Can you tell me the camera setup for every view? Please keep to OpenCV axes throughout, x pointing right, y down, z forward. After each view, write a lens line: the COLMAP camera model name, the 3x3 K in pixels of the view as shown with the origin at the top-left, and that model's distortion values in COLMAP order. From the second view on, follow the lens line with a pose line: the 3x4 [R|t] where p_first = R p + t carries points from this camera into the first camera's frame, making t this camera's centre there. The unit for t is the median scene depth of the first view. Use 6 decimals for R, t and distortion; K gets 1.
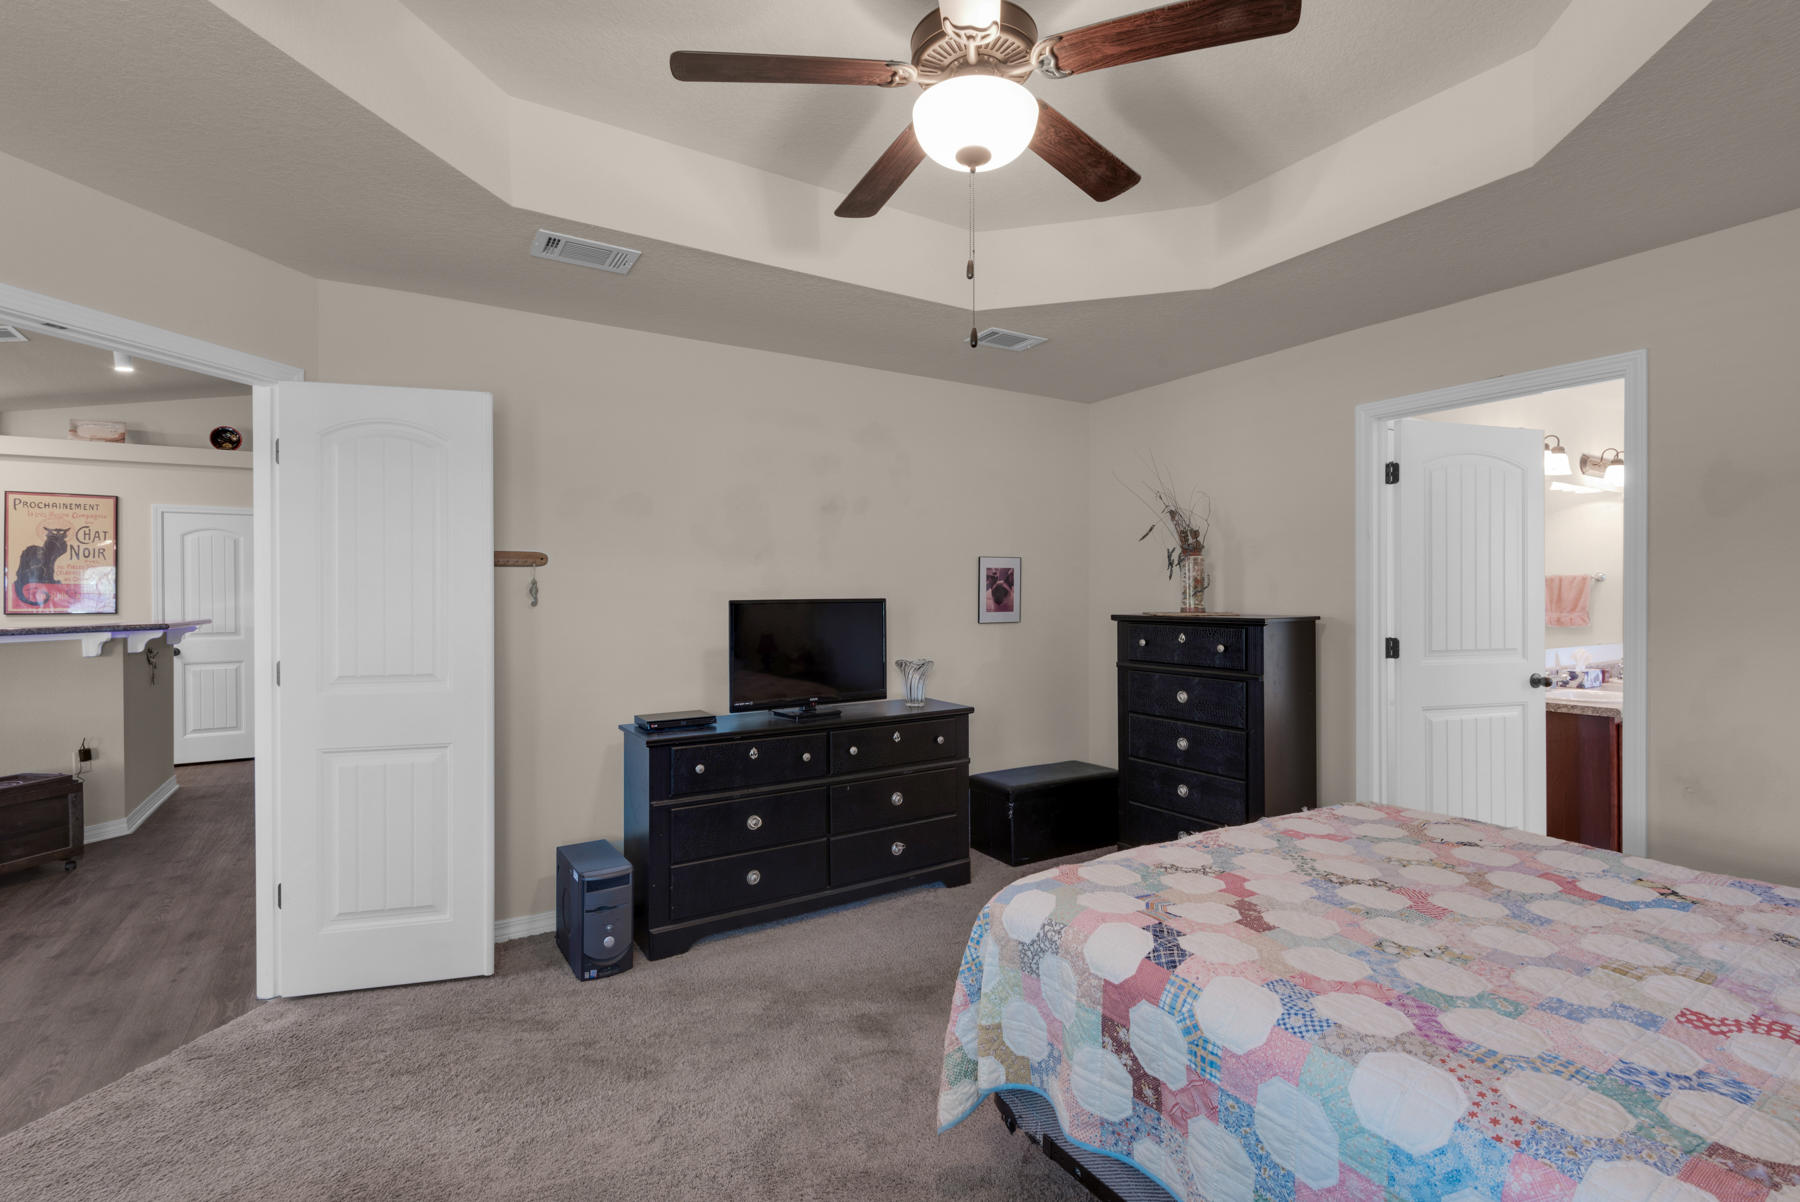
lens RADIAL K [[814.6, 0, 895.5], [0, 814.6, 597.7], [0, 0, 1]] dist [-0.001981, 0.000031]
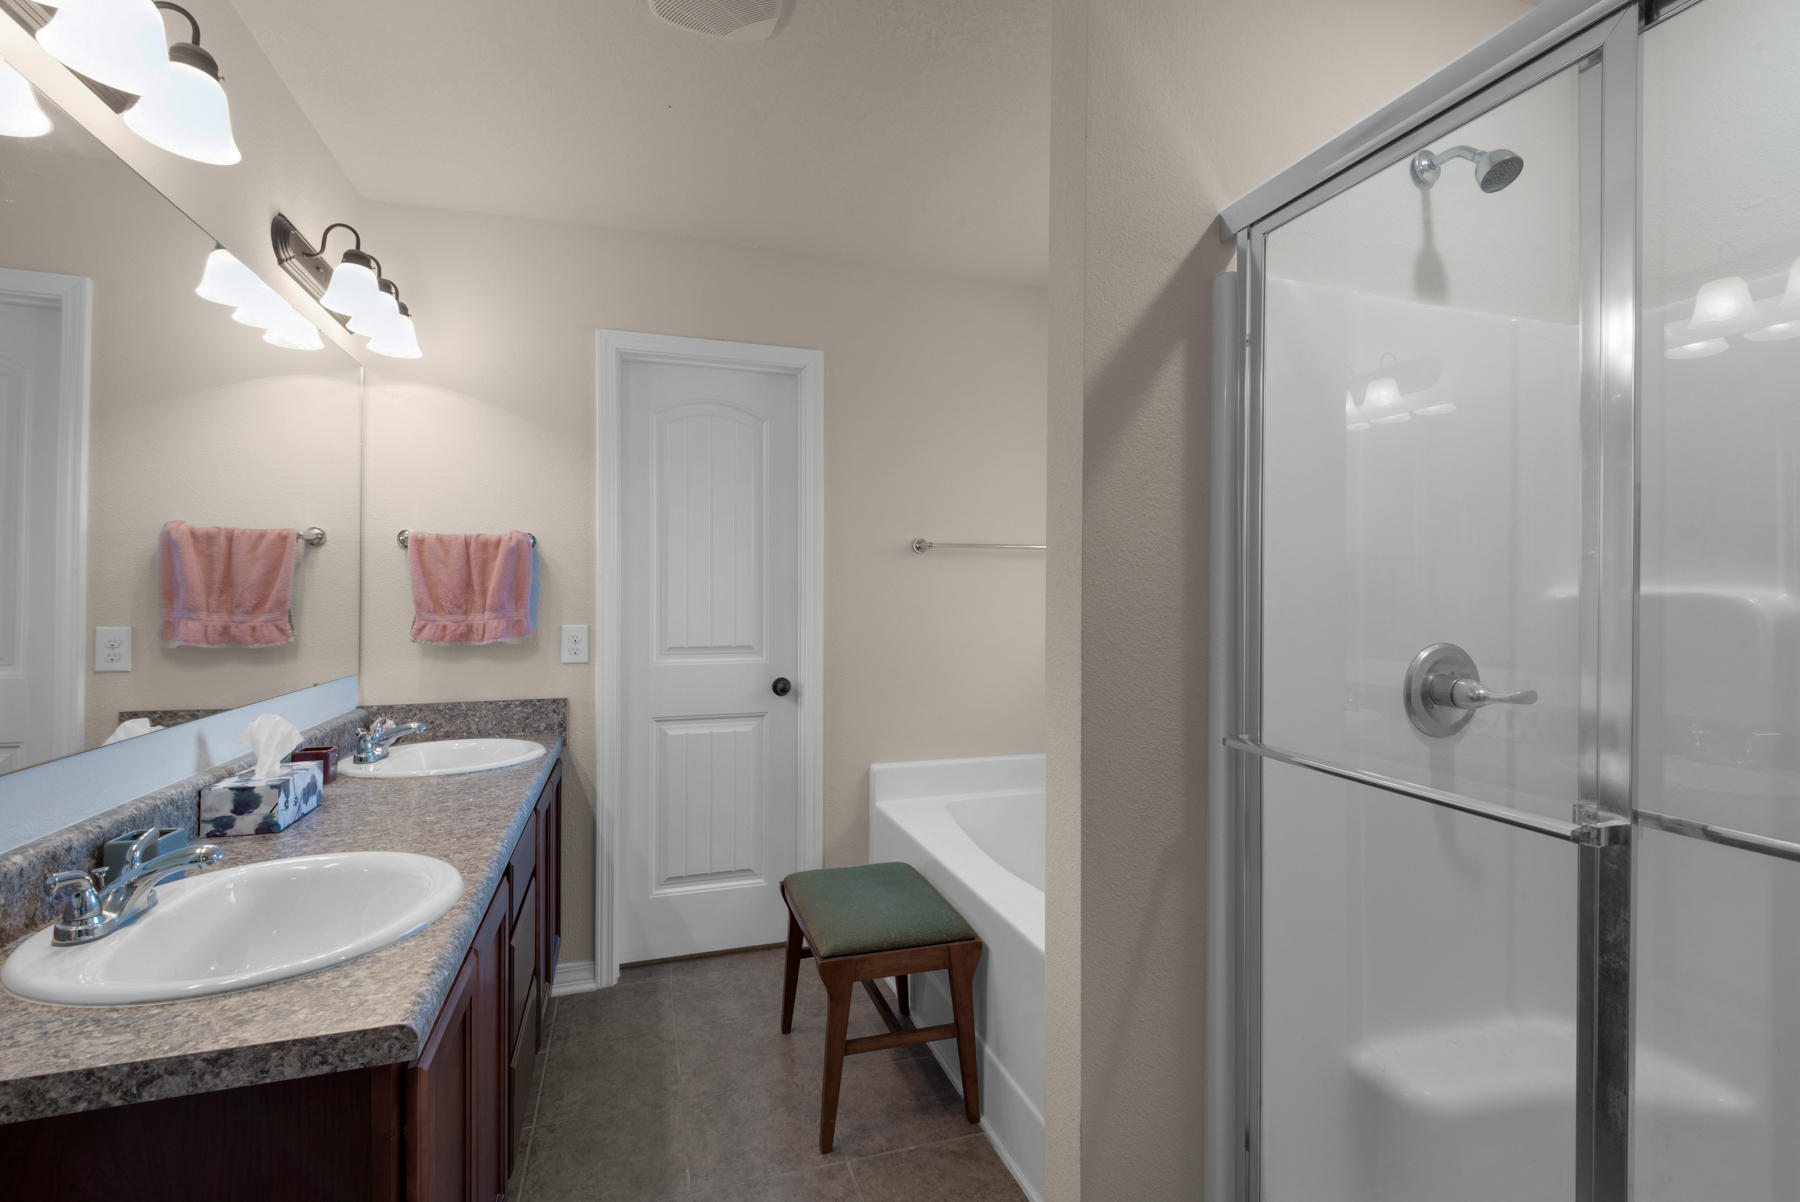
lens RADIAL K [[814.6, 0, 895.5], [0, 814.6, 597.7], [0, 0, 1]] dist [-0.001981, 0.000031]
pose [[0.224673, 0.007877, 0.974402, 0.713046], [-0.004823, 0.999964, -0.006972, 0.016539], [-0.974422, -0.003133, 0.224703, 0.836220]]
